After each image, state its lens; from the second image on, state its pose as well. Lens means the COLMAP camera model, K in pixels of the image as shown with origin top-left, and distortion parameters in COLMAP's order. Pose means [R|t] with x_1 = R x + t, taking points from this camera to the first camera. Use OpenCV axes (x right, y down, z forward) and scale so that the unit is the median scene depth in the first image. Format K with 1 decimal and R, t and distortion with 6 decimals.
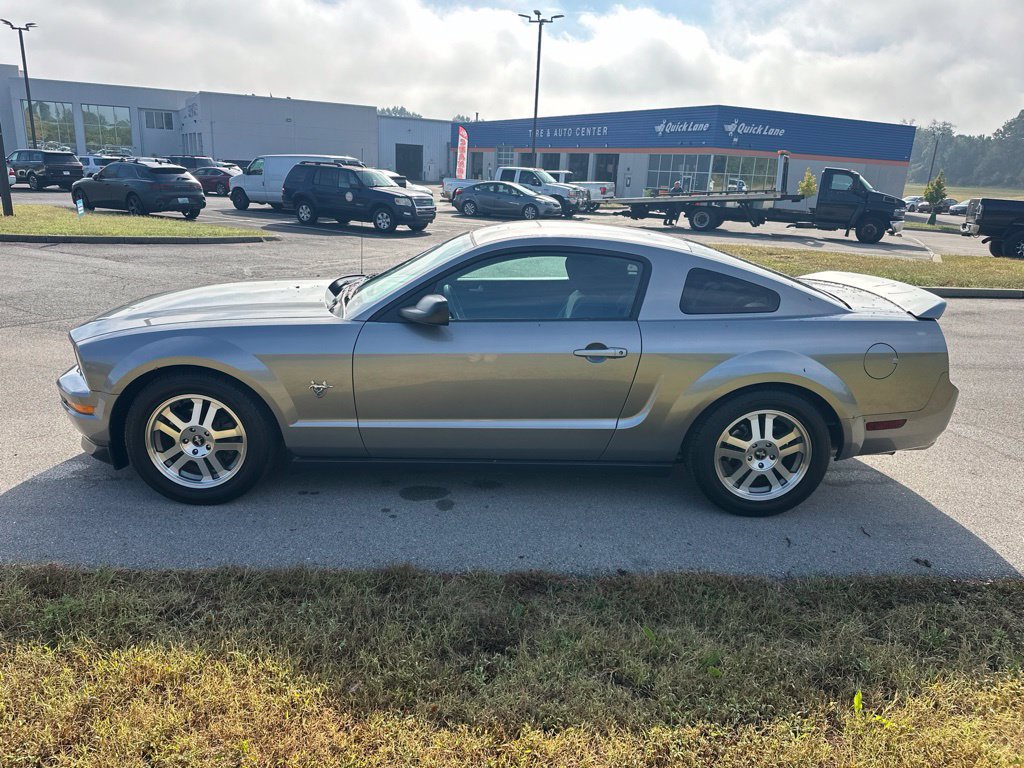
lens RADIAL K [[735.4, 0, 501.9], [0, 735.4, 392.2], [0, 0, 1]] dist [0.024104, -0.022624]
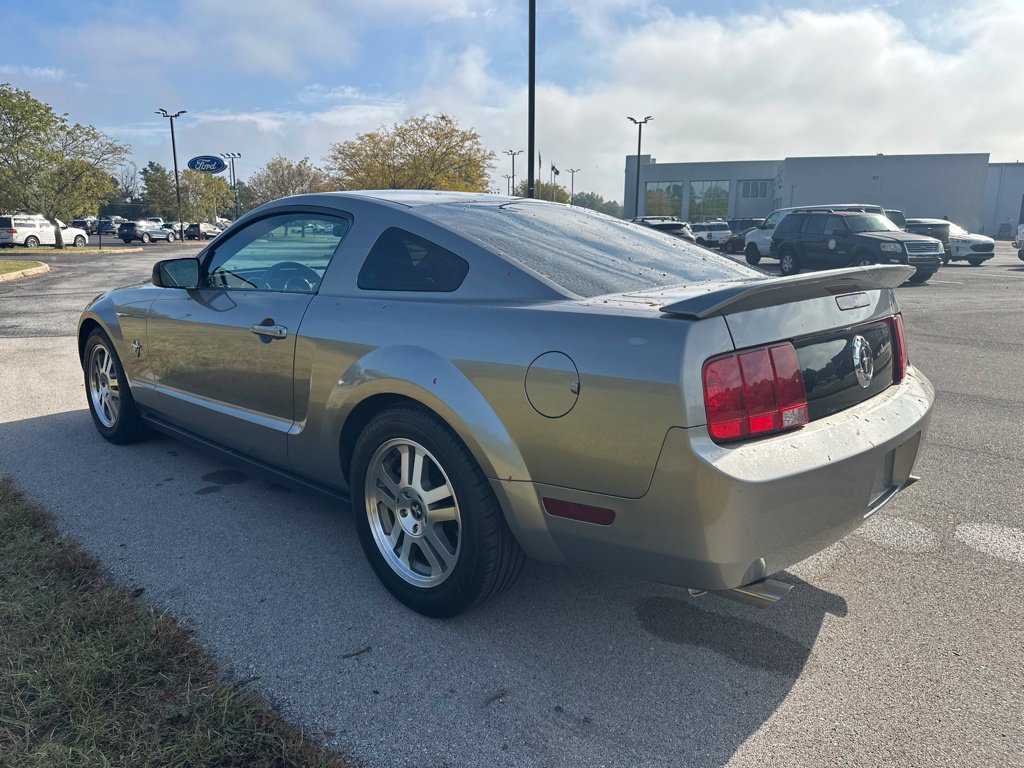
lens RADIAL K [[735.4, 0, 508.3], [0, 735.4, 382.9], [0, 0, 1]] dist [0.024104, -0.022624]
pose [[0.696194, 0.106249, -0.709947, 0.143884], [-0.178765, 0.983490, -0.028114, -0.003559], [0.695239, 0.146487, 0.703694, 0.100238]]
